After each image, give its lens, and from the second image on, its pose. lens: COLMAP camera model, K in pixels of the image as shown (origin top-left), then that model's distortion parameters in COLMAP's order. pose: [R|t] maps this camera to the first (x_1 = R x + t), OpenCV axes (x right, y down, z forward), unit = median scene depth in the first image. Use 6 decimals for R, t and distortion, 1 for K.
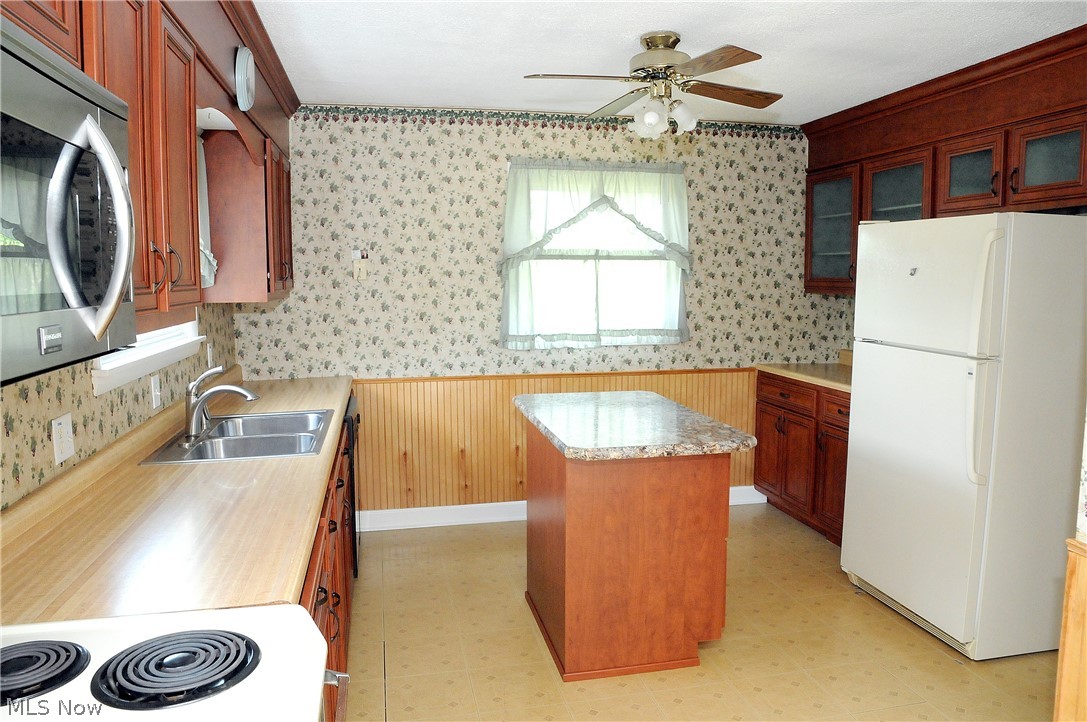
lens RADIAL K [[831.9, 0, 543.5], [0, 831.9, 361.0], [0, 0, 1]] dist [-0.043897, 0.000550]
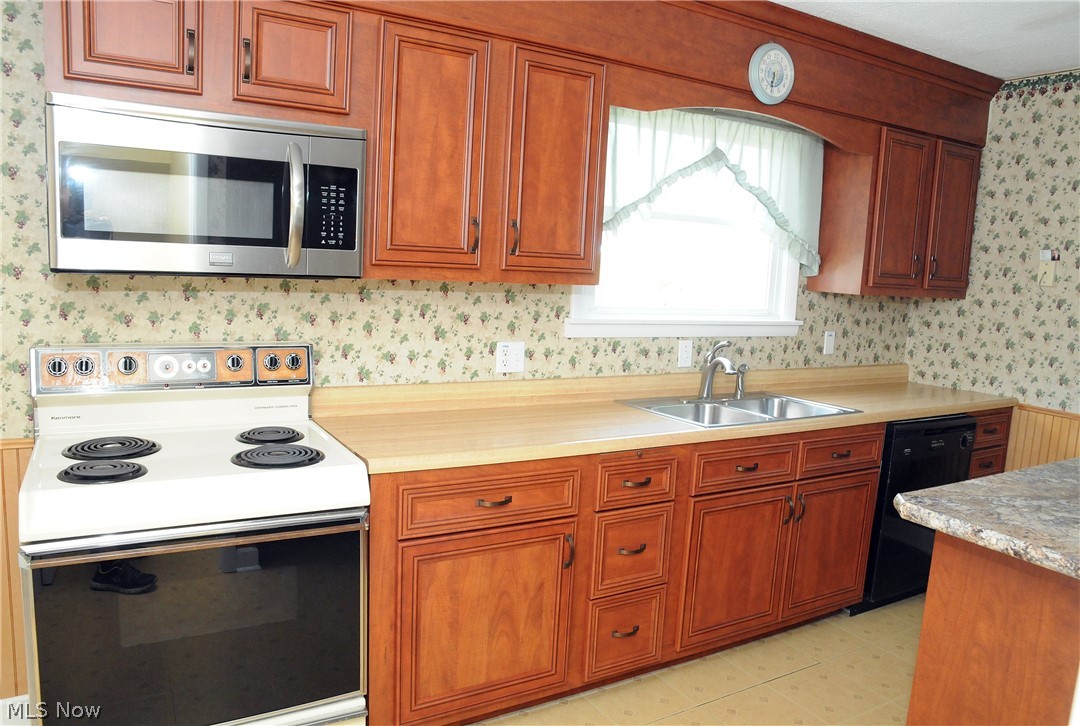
lens RADIAL K [[789.4, 0, 540.0], [0, 789.4, 363.0], [0, 0, 1]] dist [-0.002263, 0.003267]
pose [[0.349926, 0.152215, -0.924328, 0.350296], [-0.161394, 0.981752, 0.100572, -0.021117], [0.922769, 0.113989, 0.368107, 0.264988]]
